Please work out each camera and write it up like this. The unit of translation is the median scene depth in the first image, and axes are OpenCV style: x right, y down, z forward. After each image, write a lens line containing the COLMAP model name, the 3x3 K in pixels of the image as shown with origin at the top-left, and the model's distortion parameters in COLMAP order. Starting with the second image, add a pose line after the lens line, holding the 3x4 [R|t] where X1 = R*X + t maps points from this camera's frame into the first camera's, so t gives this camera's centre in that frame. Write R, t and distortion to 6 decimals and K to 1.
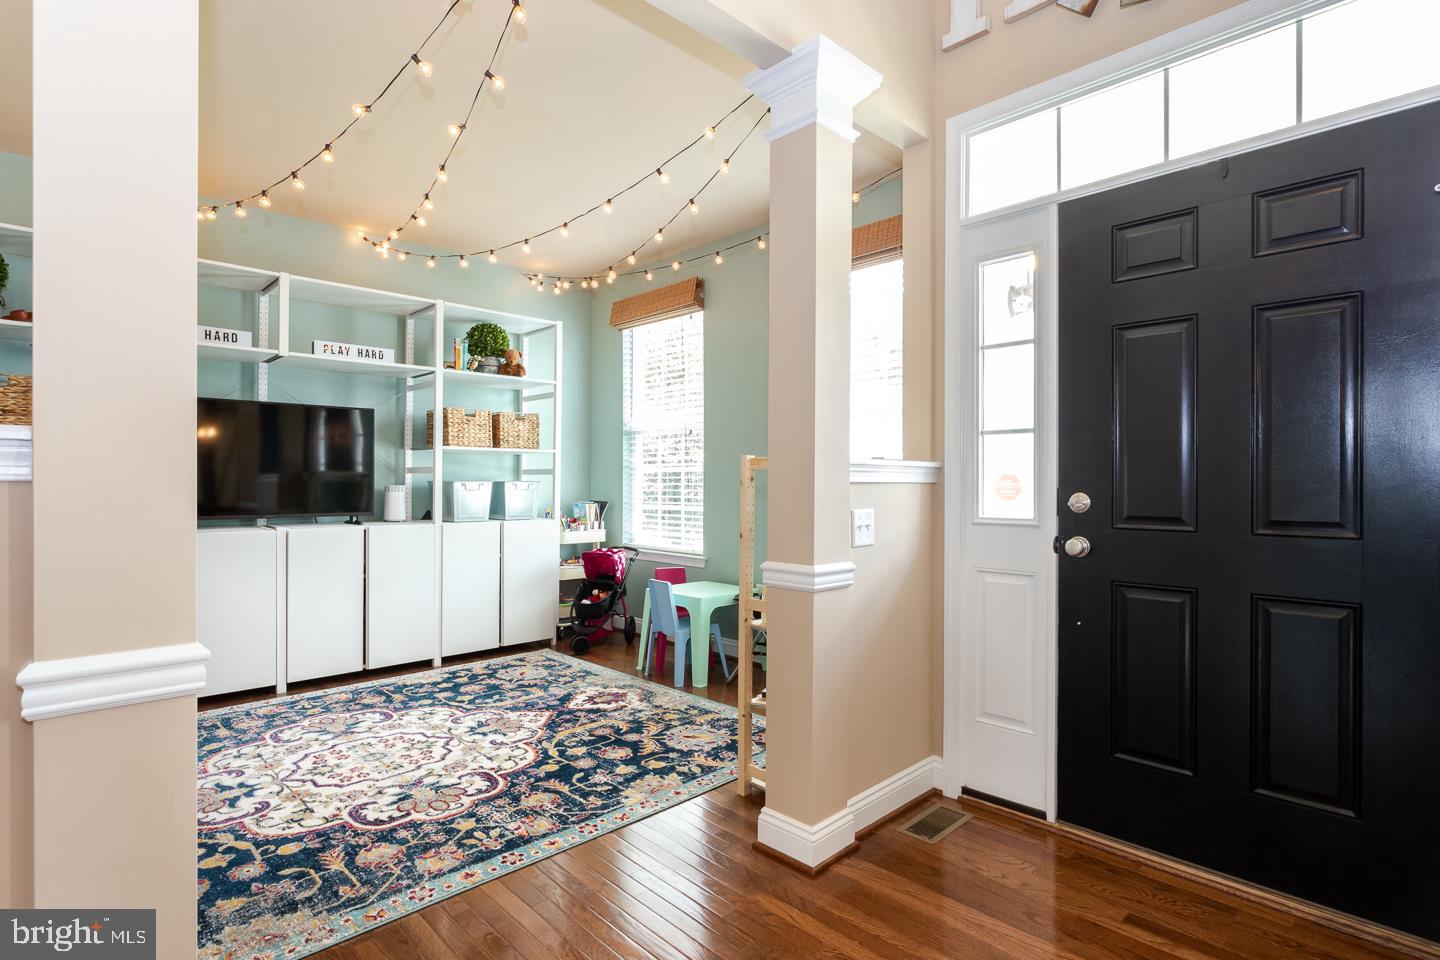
lens RADIAL K [[724.6, 0, 720.0], [0, 724.6, 480.0], [0, 0, 1]] dist [-0.005822, 0.001706]
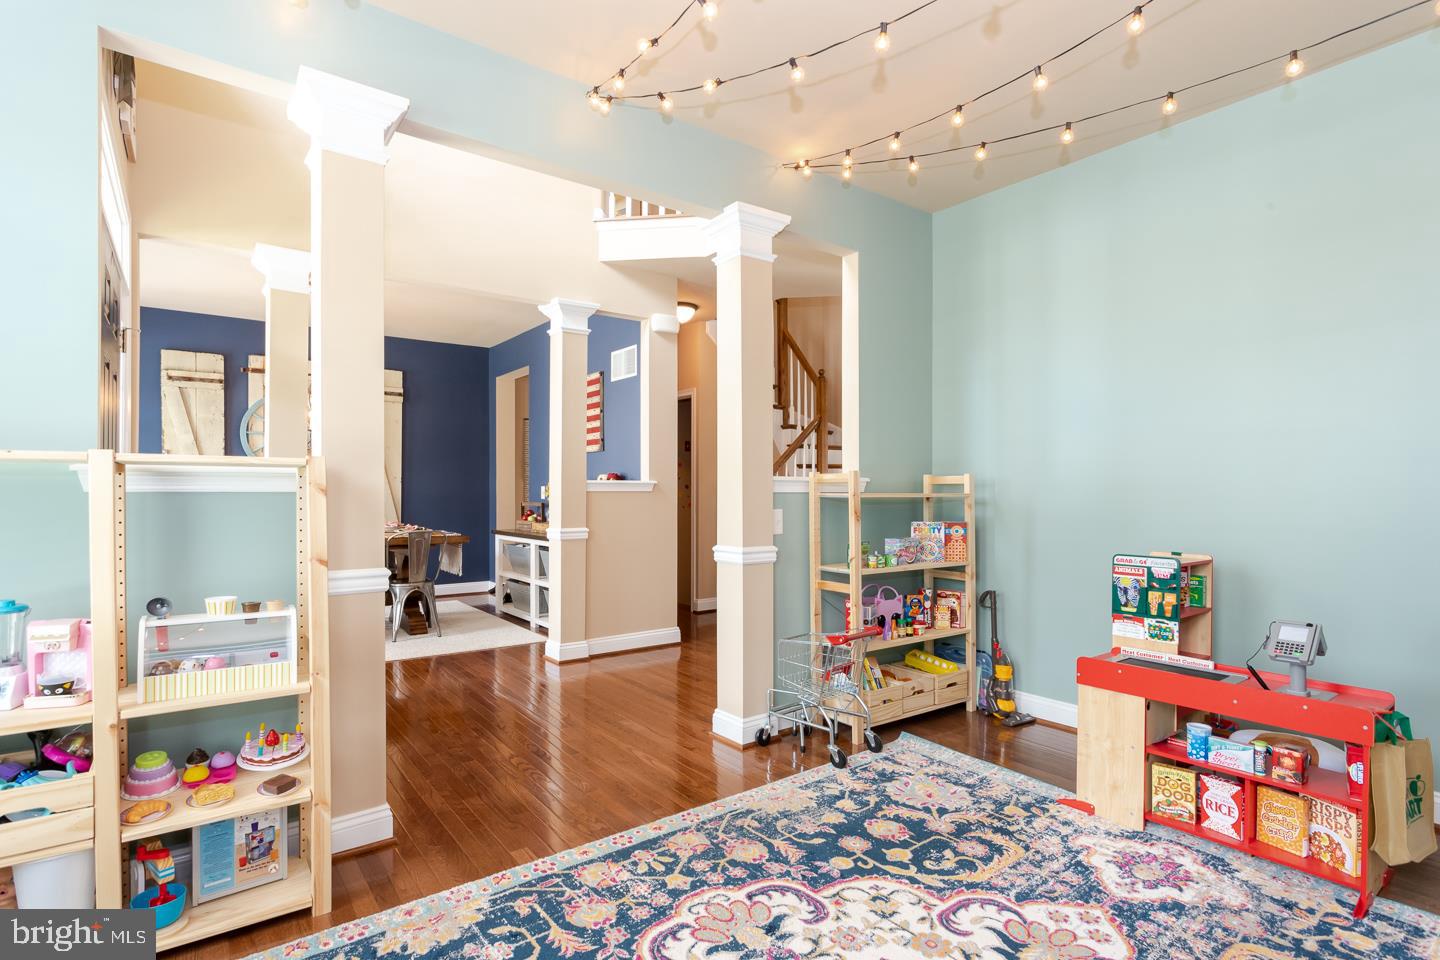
lens RADIAL K [[713.5, 0, 719.5], [0, 713.5, 490.0], [0, 0, 1]] dist [-0.004771, 0.000707]
pose [[-0.993260, -0.004529, 0.115823, -0.422457], [-0.004985, 0.999981, -0.003644, 0.000740], [-0.115804, -0.004197, -0.993263, 1.564727]]
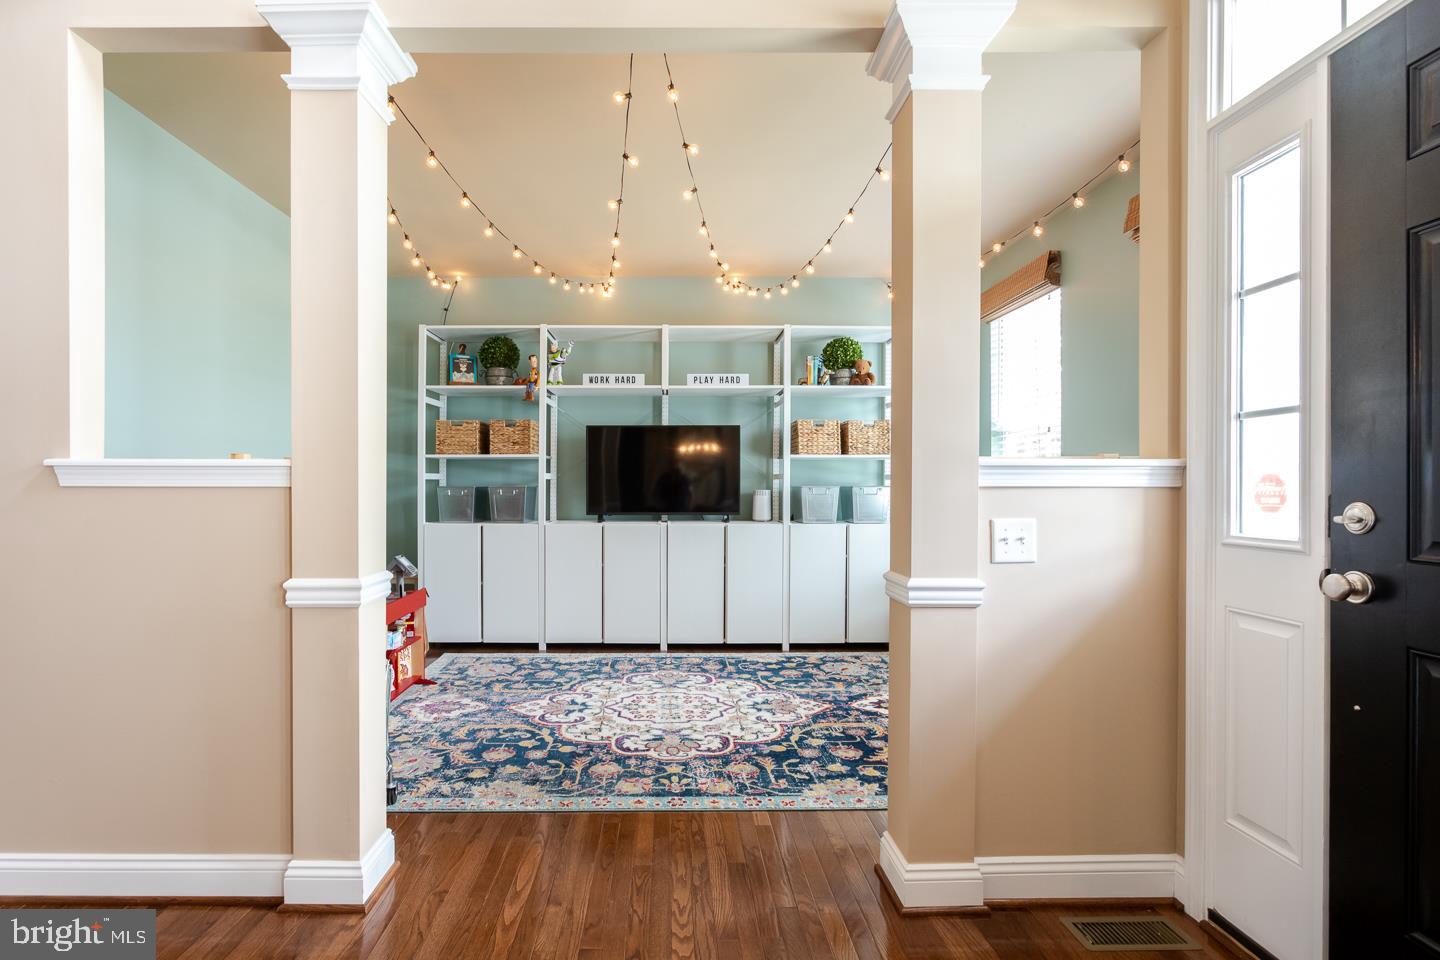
lens RADIAL K [[723.2, 0, 669.2], [0, 723.2, 486.5], [0, 0, 1]] dist [-0.002809, 0.001774]
pose [[0.721835, -0.001979, -0.692063, 0.406117], [0.003449, 0.999994, 0.000737, 0.000831], [0.692057, -0.002918, 0.721837, 0.099708]]
